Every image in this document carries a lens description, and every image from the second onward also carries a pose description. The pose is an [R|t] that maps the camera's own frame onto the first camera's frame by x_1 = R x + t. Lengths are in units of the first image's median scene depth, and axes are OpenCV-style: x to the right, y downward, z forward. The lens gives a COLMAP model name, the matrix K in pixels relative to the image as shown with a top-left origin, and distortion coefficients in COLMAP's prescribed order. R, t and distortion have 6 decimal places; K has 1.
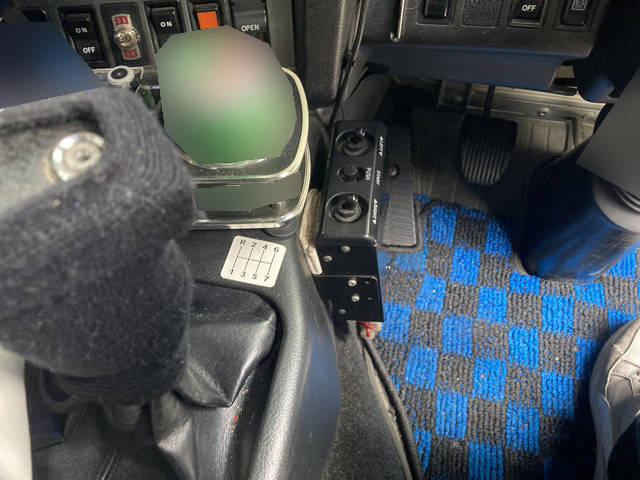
lens RADIAL K [[528.6, 0, 319.4], [0, 528.6, 224.1], [0, 0, 1]] dist [0.009743, -0.000294]
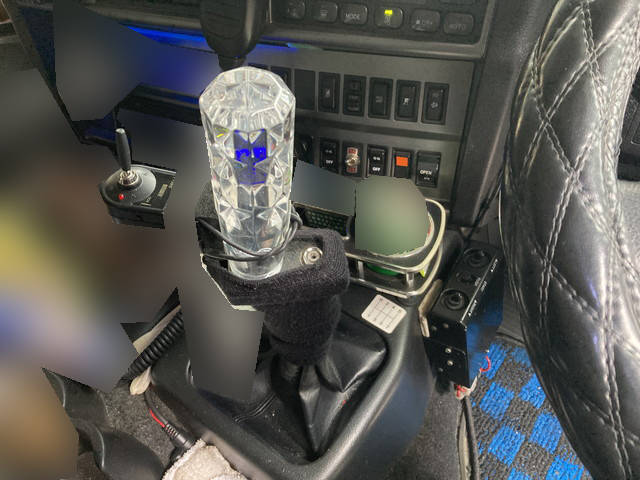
lens RADIAL K [[520.5, 0, 320.5], [0, 520.5, 241.7], [0, 0, 1]] dist [-0.003792, -0.004023]
pose [[0.900561, 0.277700, -0.334473, 0.165282], [-0.295498, 0.955340, -0.002439, -0.075813], [0.318858, 0.101033, 0.942402, -0.550508]]
